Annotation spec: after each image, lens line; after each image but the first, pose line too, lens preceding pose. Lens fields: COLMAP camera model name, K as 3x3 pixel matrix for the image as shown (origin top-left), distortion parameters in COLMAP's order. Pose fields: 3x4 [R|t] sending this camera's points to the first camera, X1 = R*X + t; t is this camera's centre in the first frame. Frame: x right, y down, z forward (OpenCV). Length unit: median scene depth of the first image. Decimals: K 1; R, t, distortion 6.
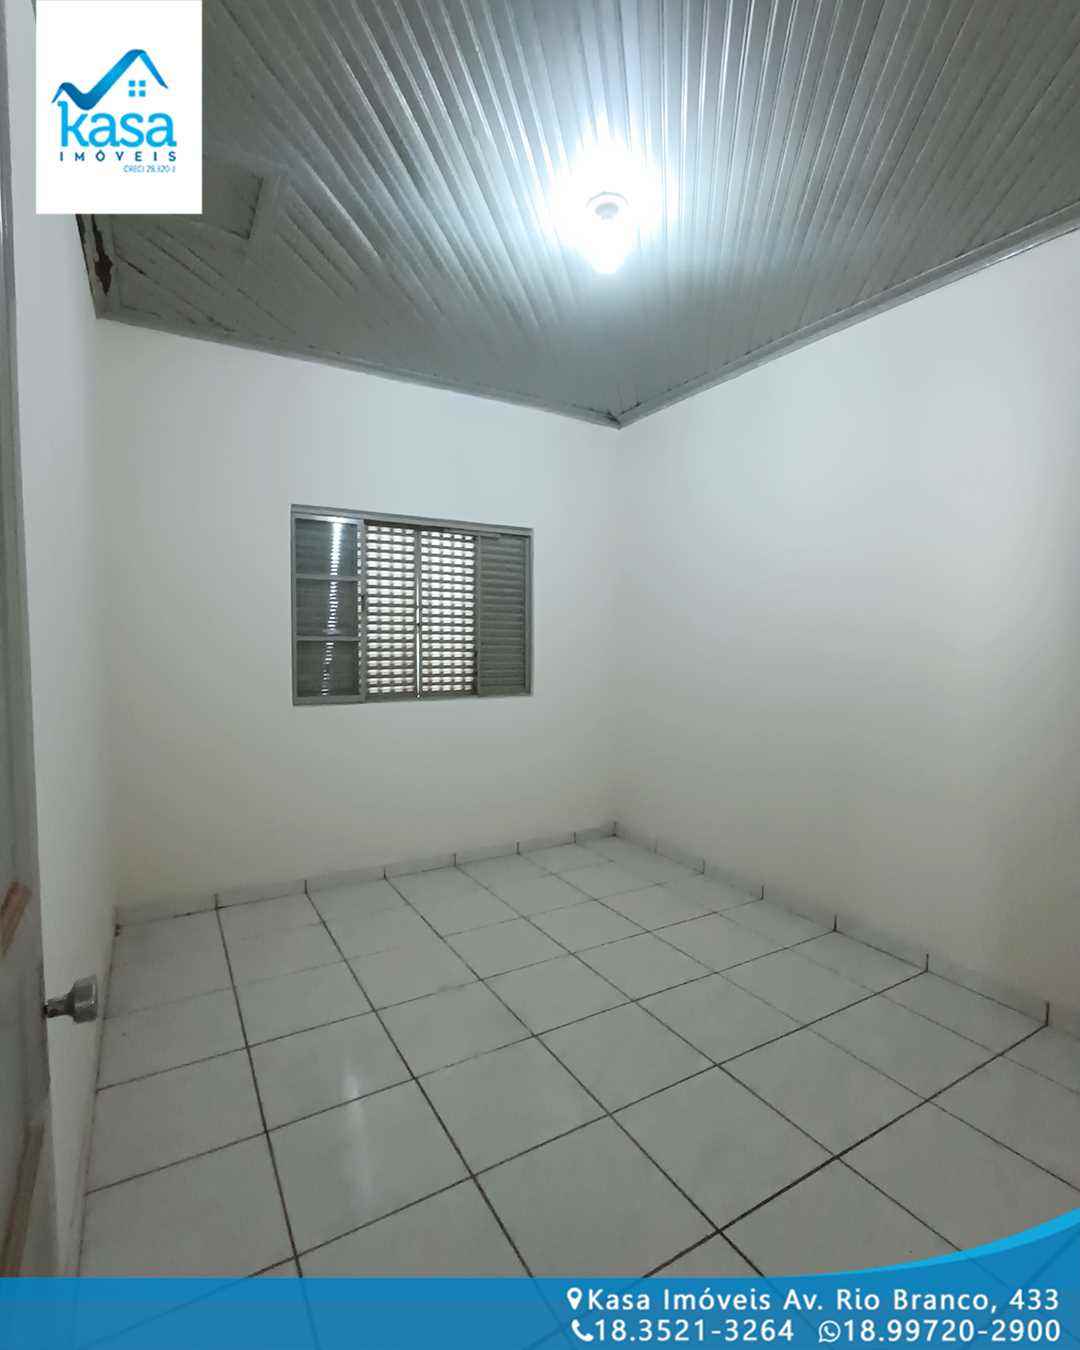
lens RADIAL K [[655.0, 0, 551.2], [0, 655.0, 670.1], [0, 0, 1]] dist [0.001569, 0.000292]
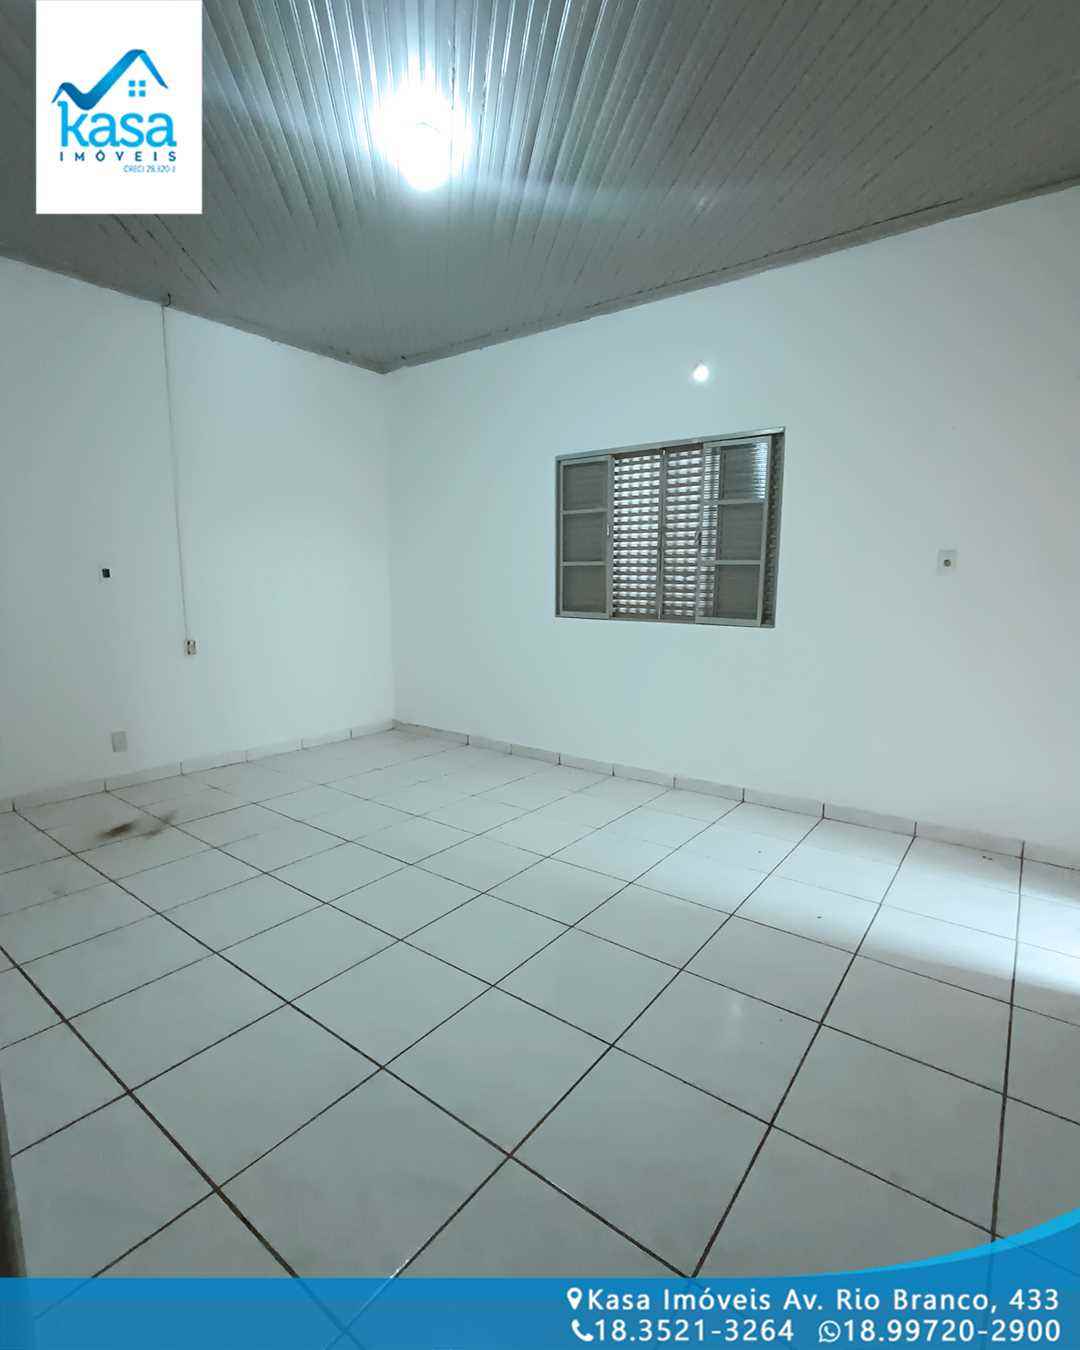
lens RADIAL K [[655.0, 0, 551.2], [0, 655.0, 670.1], [0, 0, 1]] dist [0.001569, 0.000292]
pose [[0.370793, 0.138419, -0.918342, 0.728776], [-0.031866, 0.990145, 0.136376, -0.015709], [0.928169, -0.021303, 0.371549, 0.468759]]
